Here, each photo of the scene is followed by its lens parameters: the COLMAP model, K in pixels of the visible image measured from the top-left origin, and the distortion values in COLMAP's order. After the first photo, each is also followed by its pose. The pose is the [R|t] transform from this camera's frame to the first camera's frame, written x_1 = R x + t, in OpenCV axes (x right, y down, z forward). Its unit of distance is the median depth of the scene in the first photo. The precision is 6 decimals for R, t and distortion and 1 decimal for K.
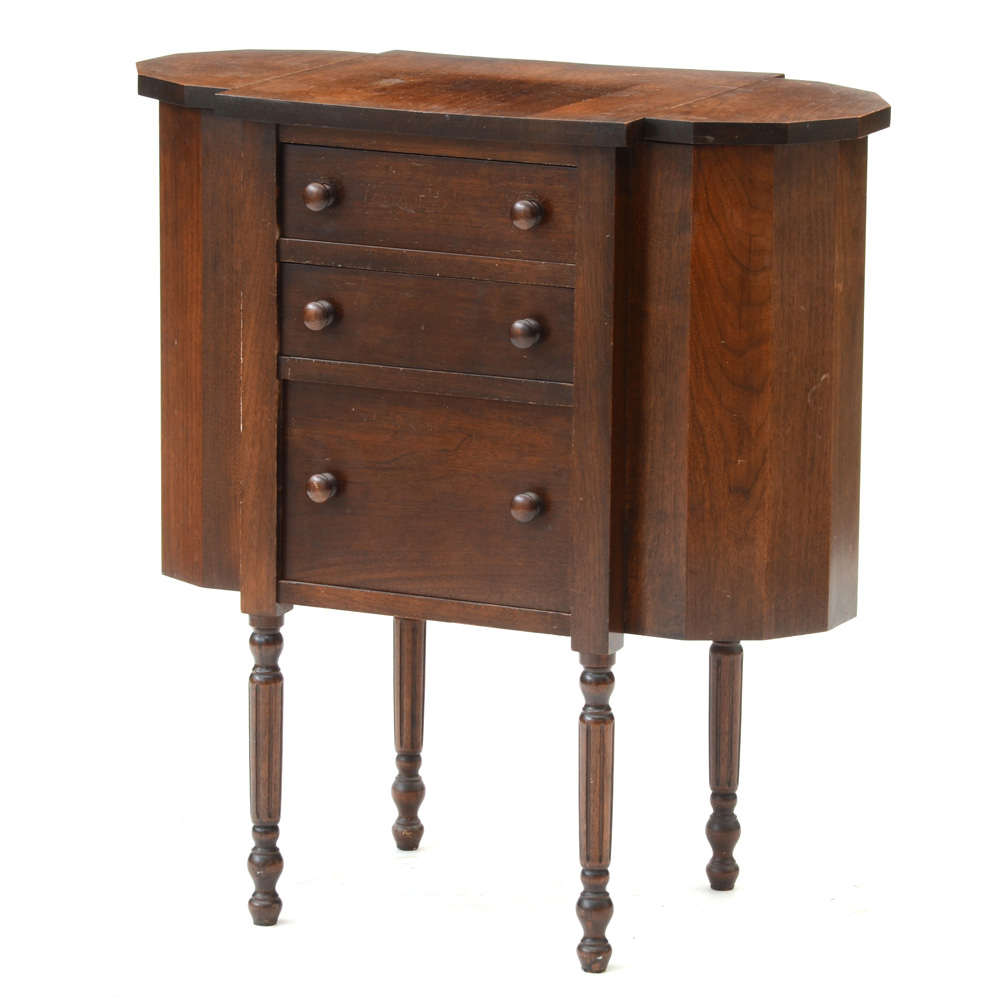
lens RADIAL K [[5748.7, 0, 500.0], [0, 5748.7, 500.0], [0, 0, 1]] dist [1.155970, 12.073481]
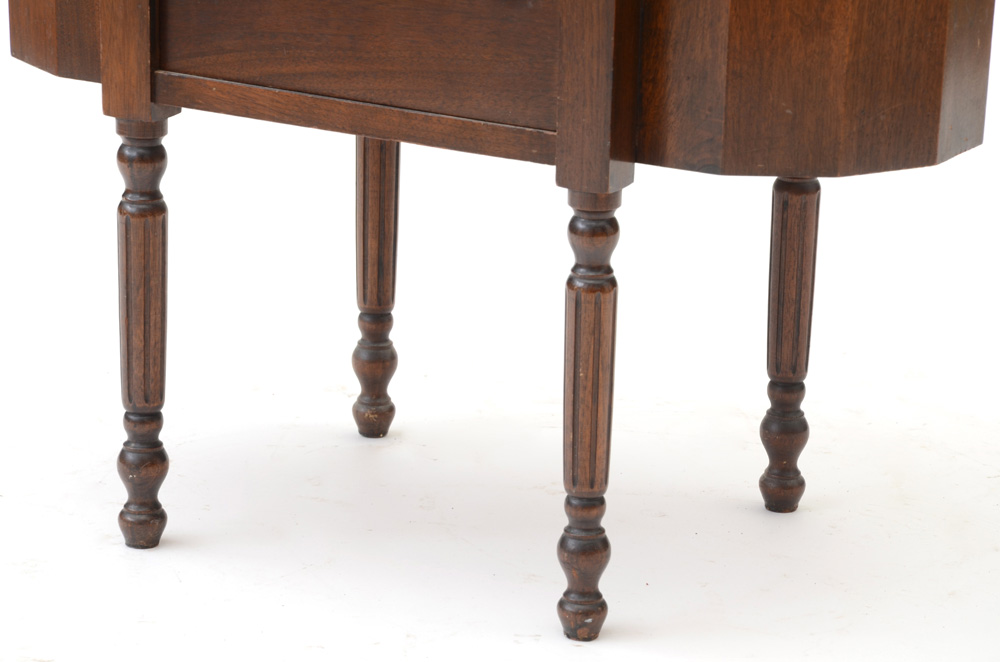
lens RADIAL K [[4068.5, 0, 500.0], [0, 4068.5, 331.0], [0, 0, 1]] dist [1.494781, -0.347621]
pose [[0.997706, 0.031483, -0.059931, 0.035179], [-0.027276, 0.997190, 0.069772, 0.009465], [0.061959, -0.067977, 0.995761, 0.505374]]
